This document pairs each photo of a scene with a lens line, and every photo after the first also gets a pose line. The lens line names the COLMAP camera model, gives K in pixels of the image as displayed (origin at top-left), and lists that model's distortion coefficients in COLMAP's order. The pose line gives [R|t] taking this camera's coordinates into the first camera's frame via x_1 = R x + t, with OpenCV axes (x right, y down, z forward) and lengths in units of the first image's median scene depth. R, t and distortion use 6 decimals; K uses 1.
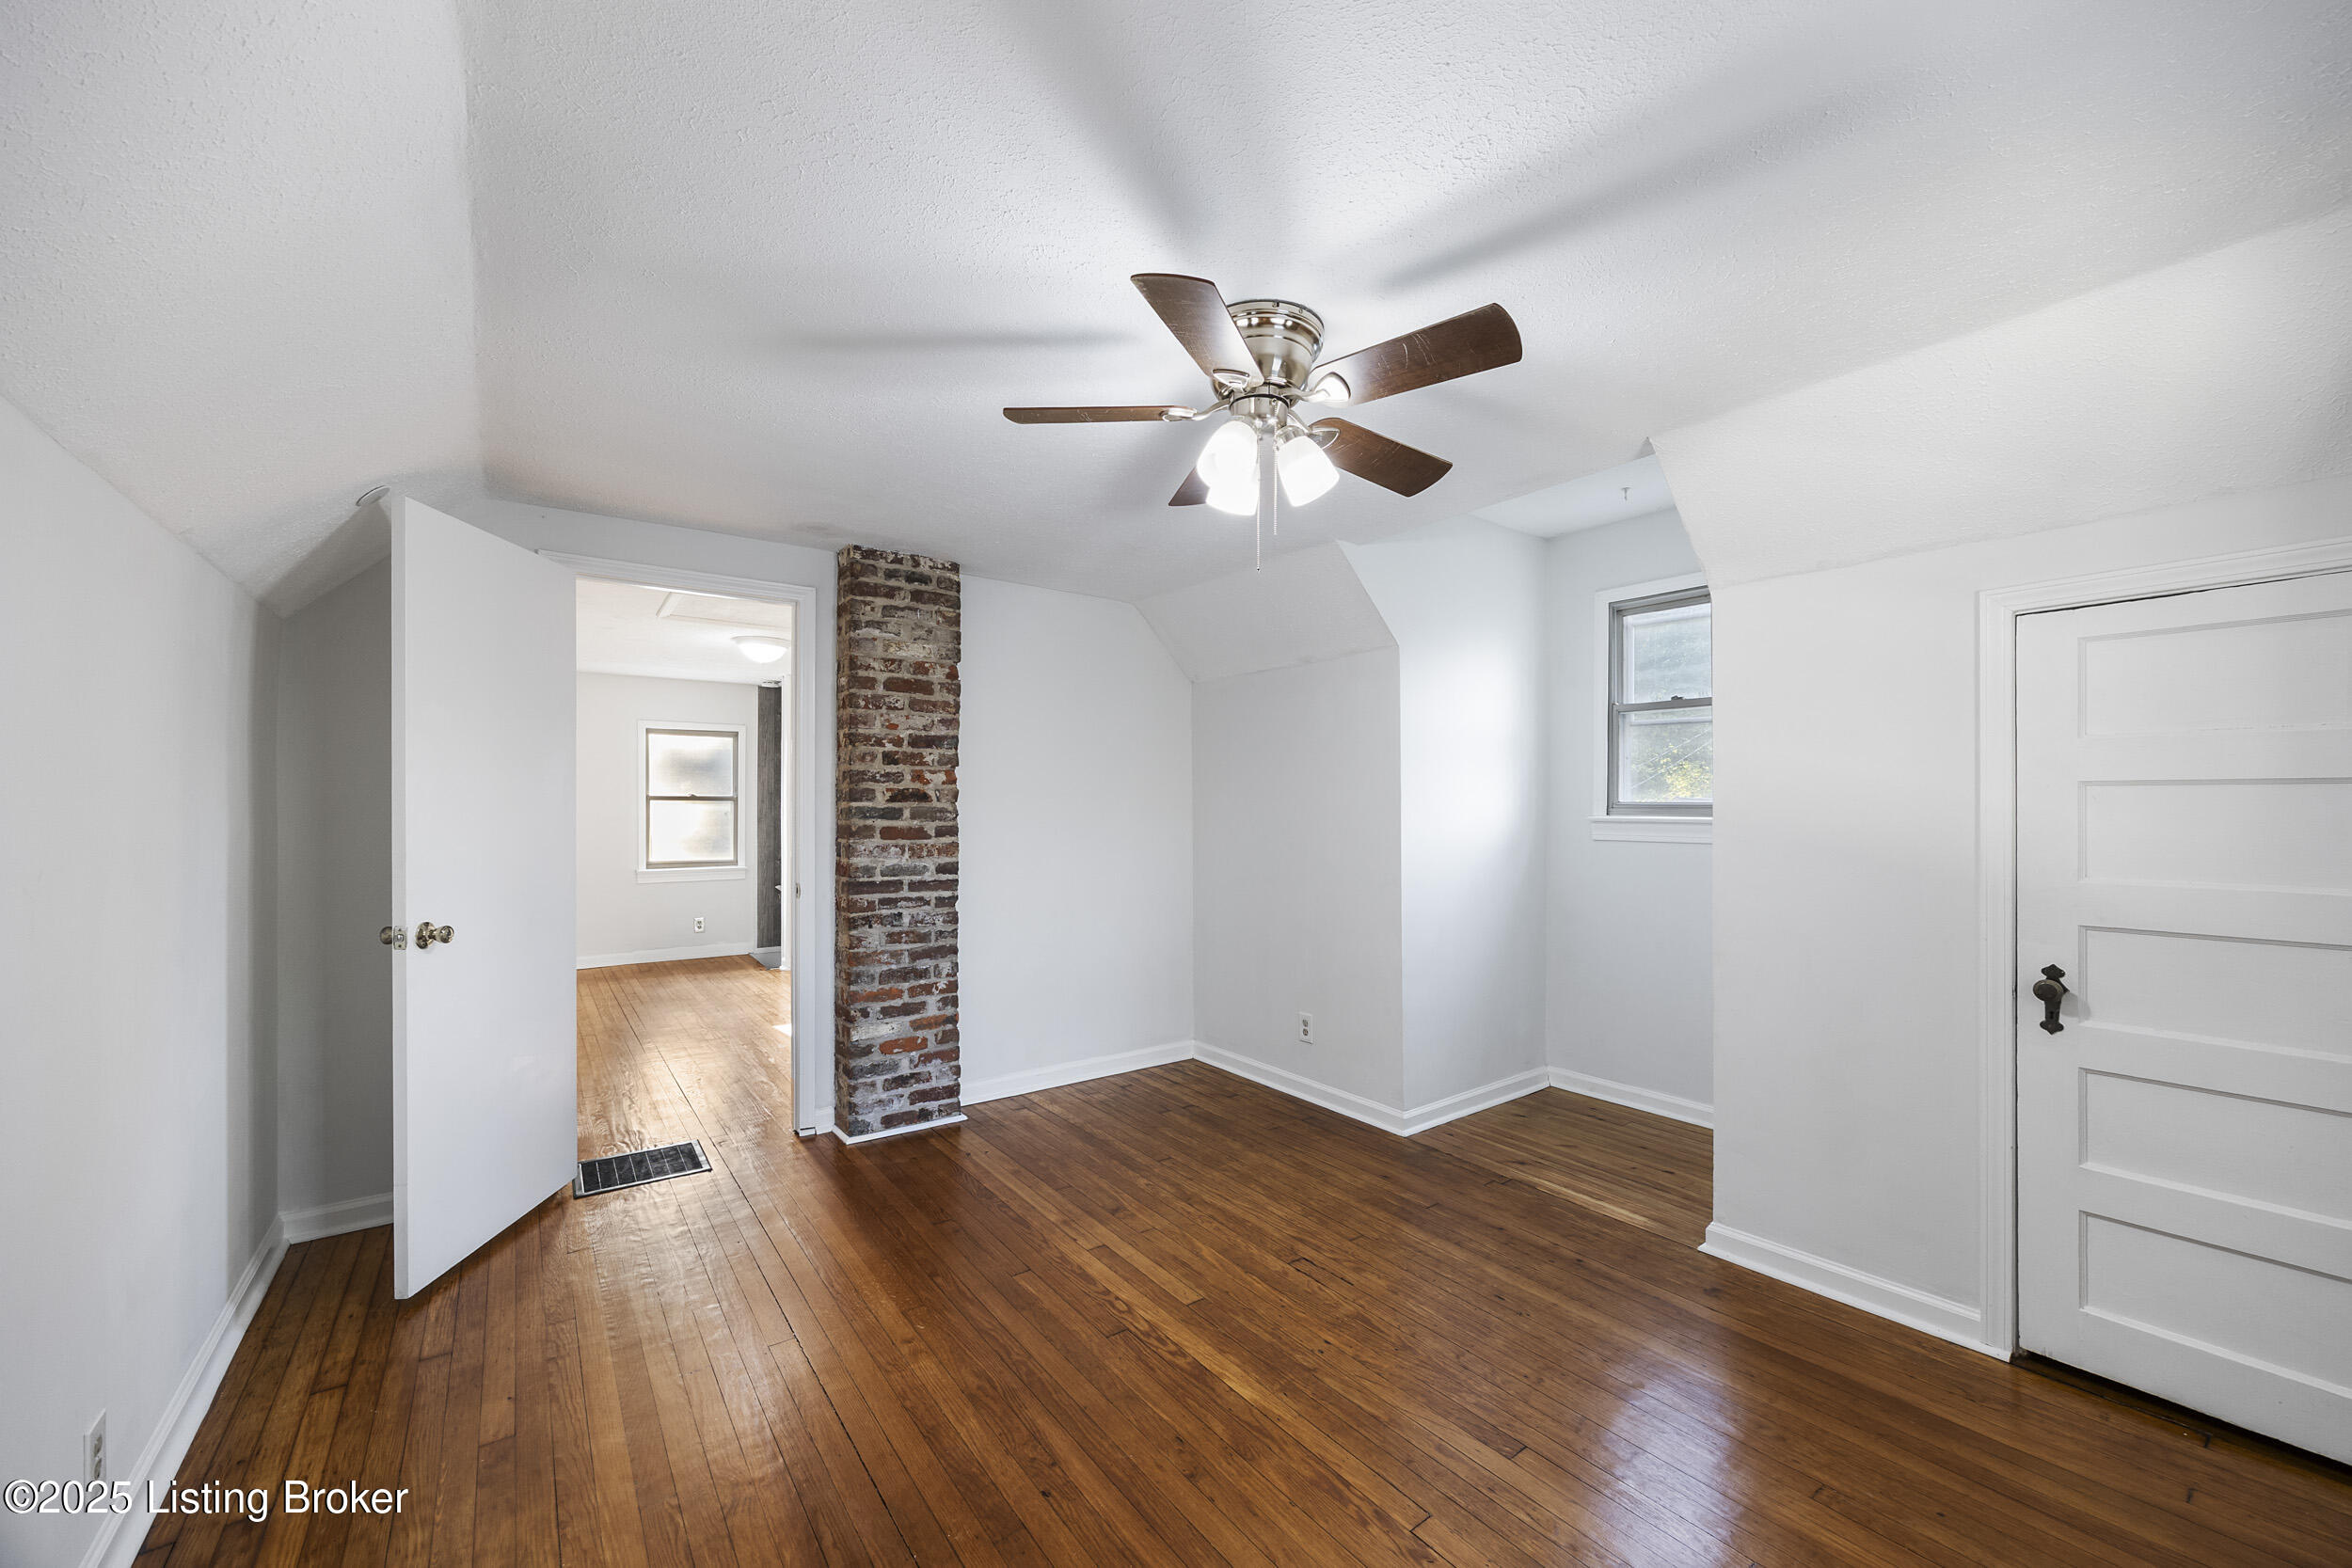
lens RADIAL K [[897.9, 0, 1184.2], [0, 897.9, 794.2], [0, 0, 1]] dist [0.000624, 0.000086]
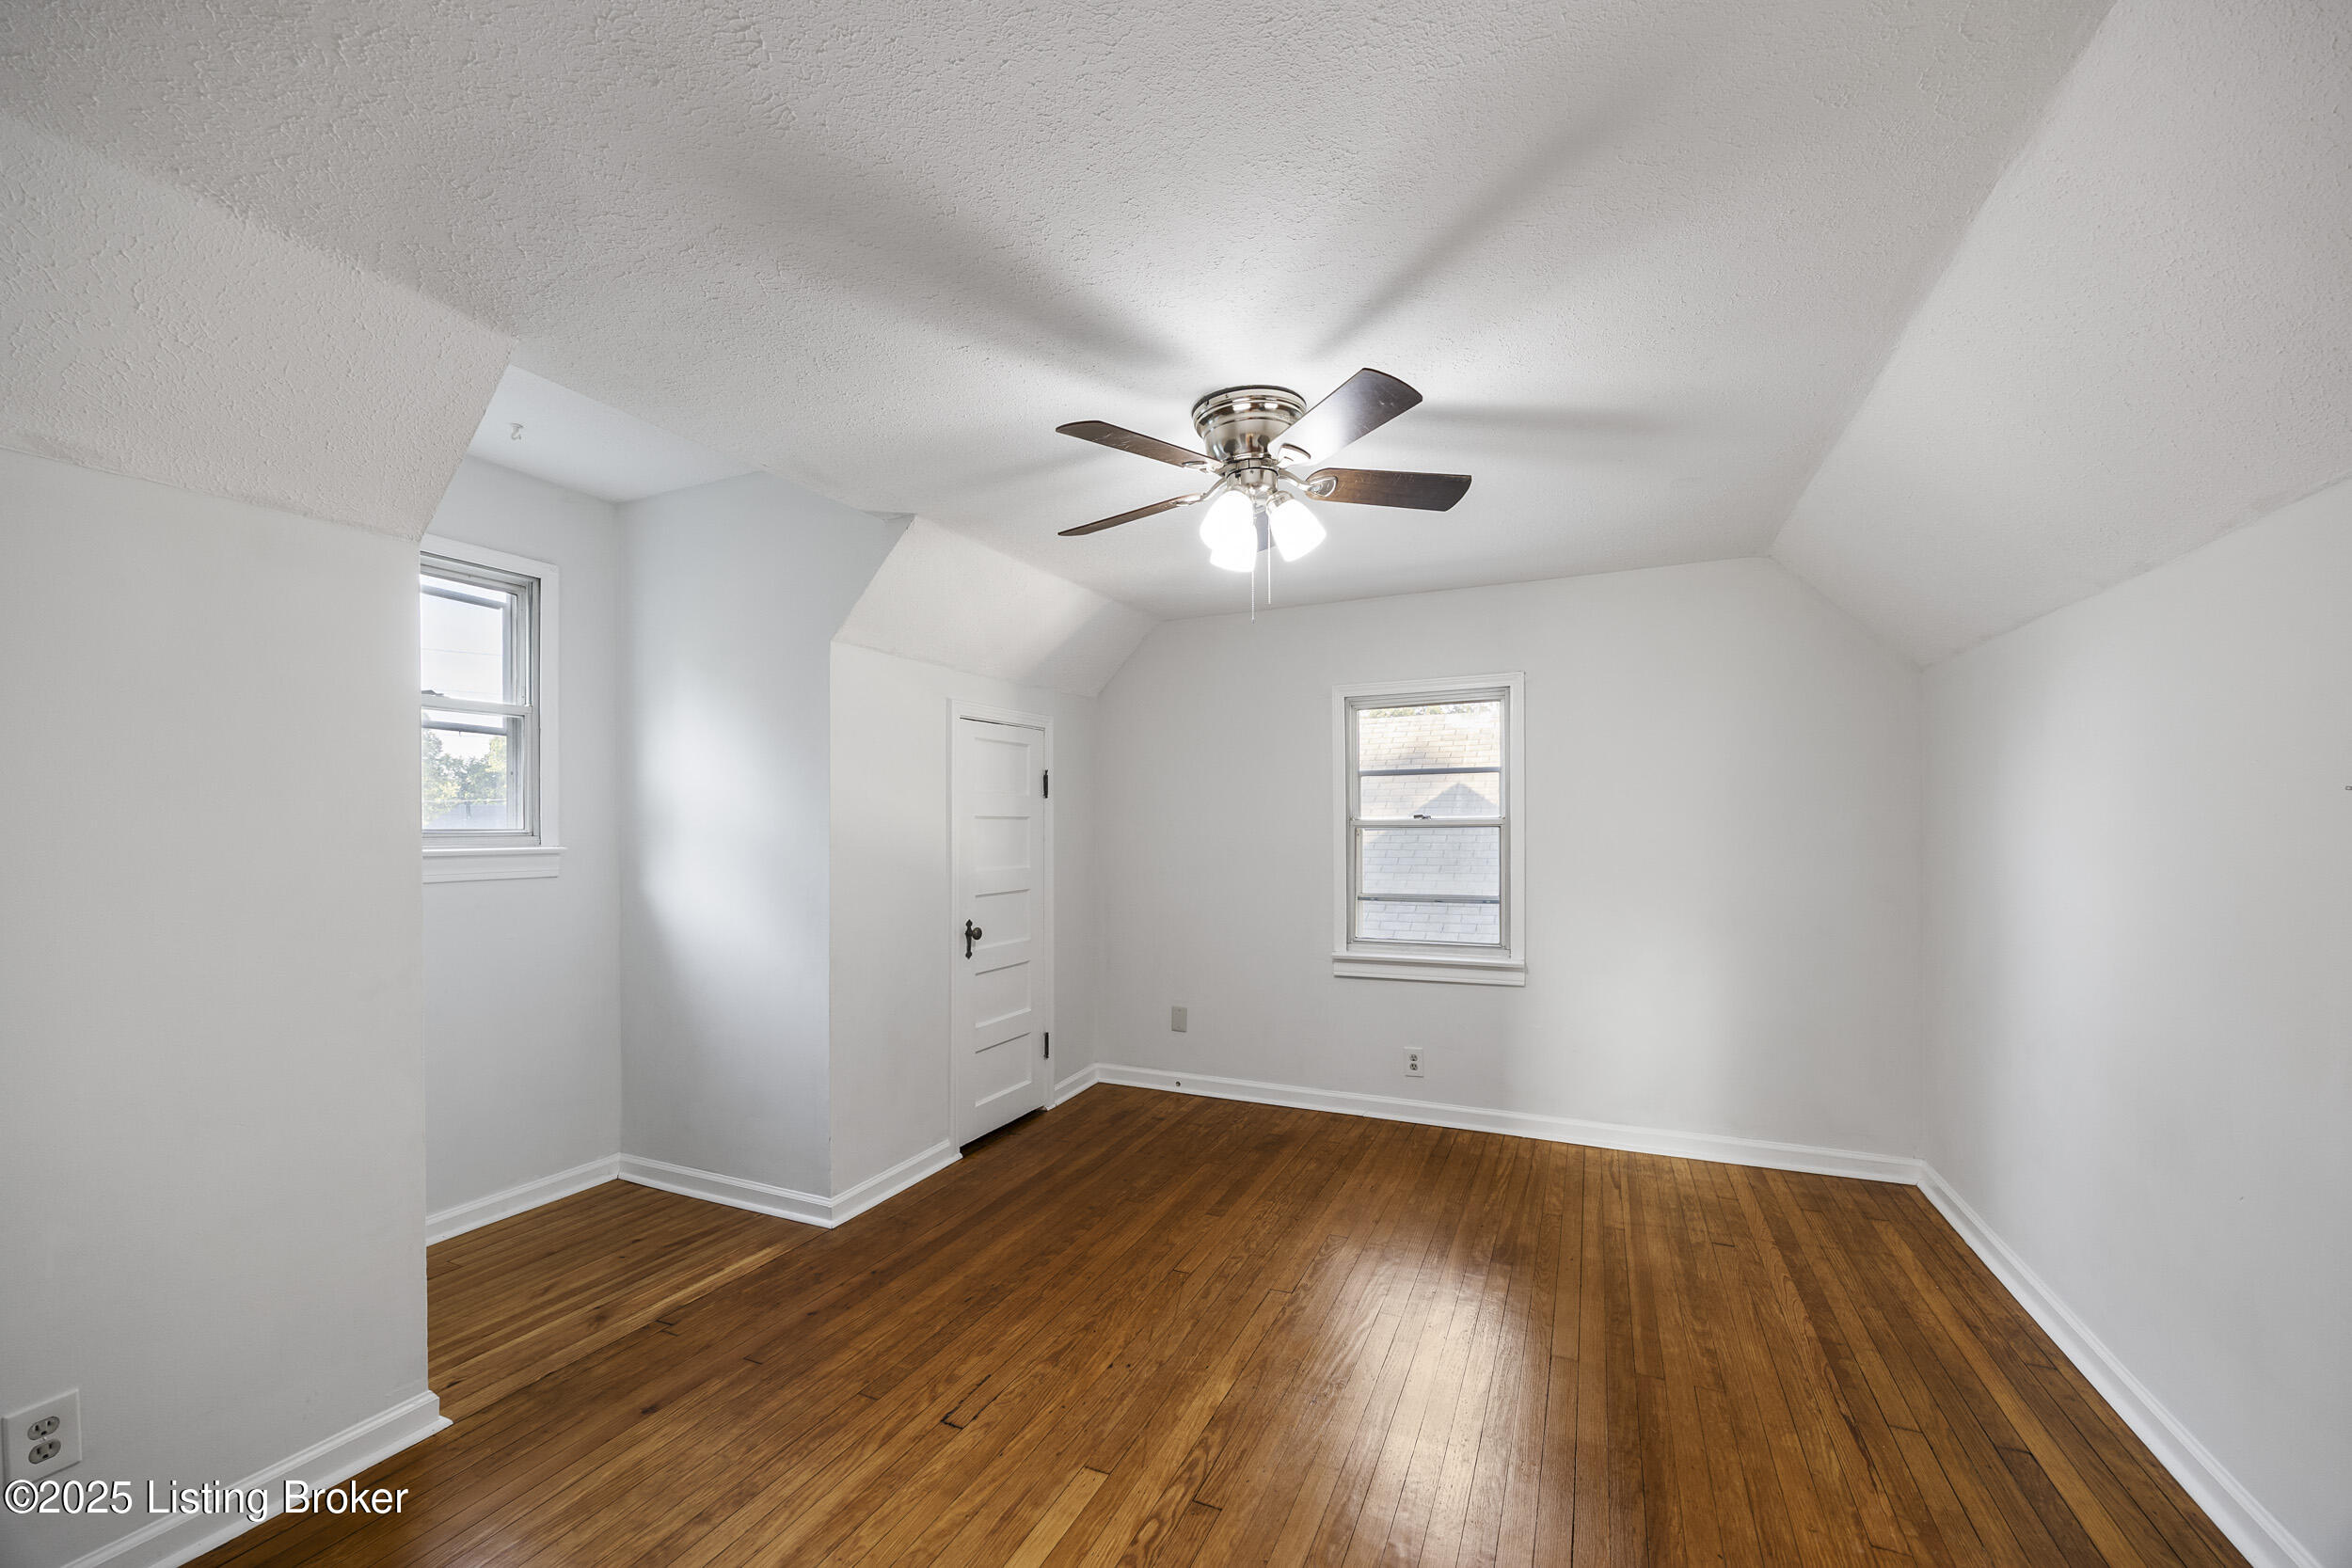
lens RADIAL K [[897.9, 0, 1184.2], [0, 897.9, 794.2], [0, 0, 1]] dist [0.000624, 0.000086]
pose [[-0.468927, 0.034025, 0.882581, -0.686795], [-0.002049, 0.999213, -0.039611, 0.010967], [-0.883234, -0.020383, -0.468489, 1.233886]]
